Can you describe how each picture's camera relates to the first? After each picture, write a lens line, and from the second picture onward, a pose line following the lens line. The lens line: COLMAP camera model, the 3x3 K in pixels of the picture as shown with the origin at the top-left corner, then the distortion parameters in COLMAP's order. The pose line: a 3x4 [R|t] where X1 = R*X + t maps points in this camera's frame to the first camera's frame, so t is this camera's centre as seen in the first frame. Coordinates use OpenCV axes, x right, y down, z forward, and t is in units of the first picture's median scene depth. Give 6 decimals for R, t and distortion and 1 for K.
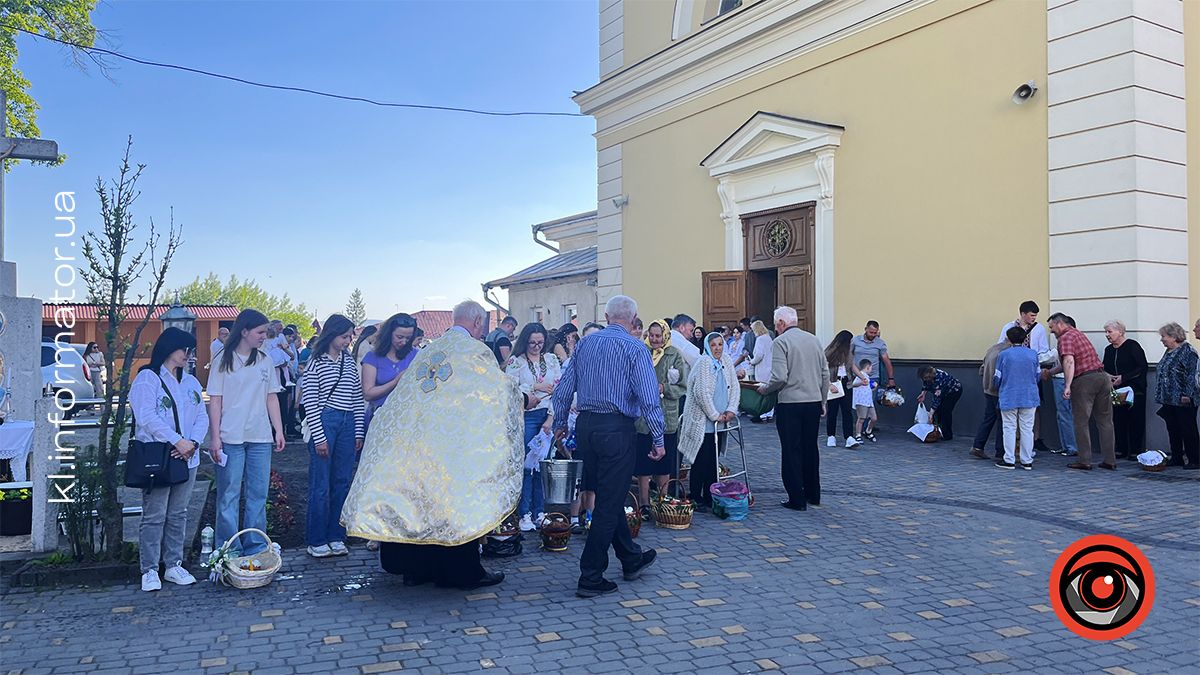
lens RADIAL K [[906.6, 0, 599.7], [0, 906.6, 331.9], [0, 0, 1]] dist [0.049918, -0.070993]
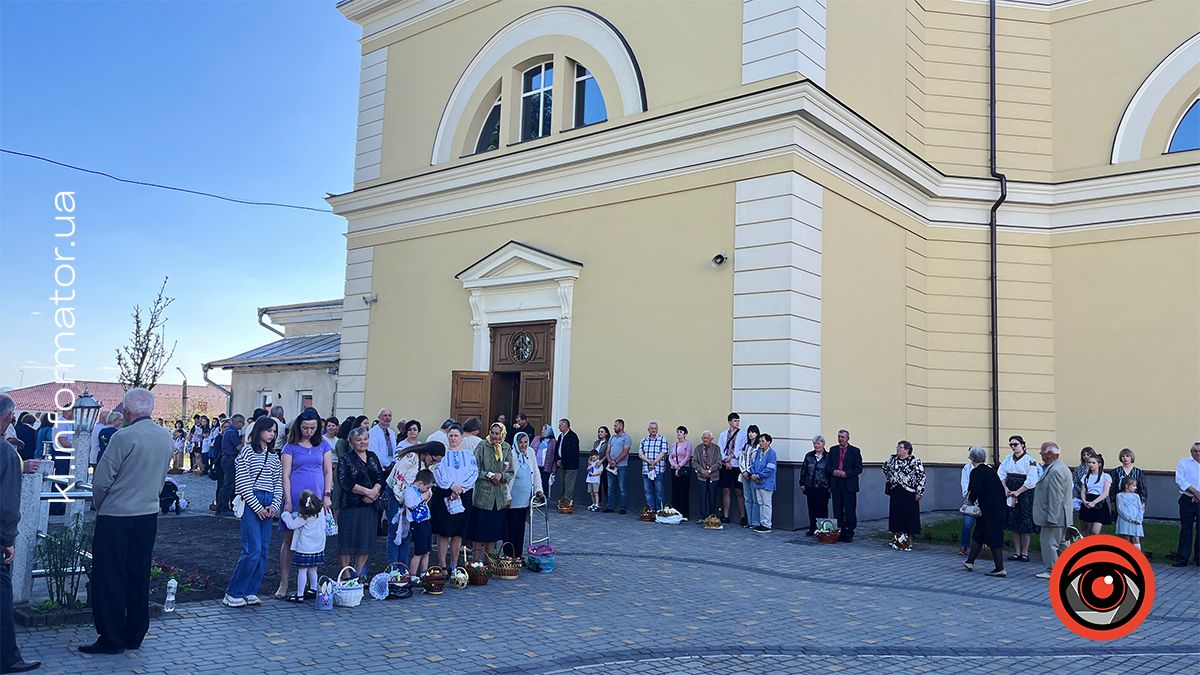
lens RADIAL K [[906.6, 0, 599.7], [0, 906.6, 331.9], [0, 0, 1]] dist [0.049918, -0.070993]
pose [[0.936824, 0.072059, 0.342298, -0.114376], [-0.039788, 0.994152, -0.100389, -0.007872], [-0.347531, 0.080428, 0.934213, -0.141336]]
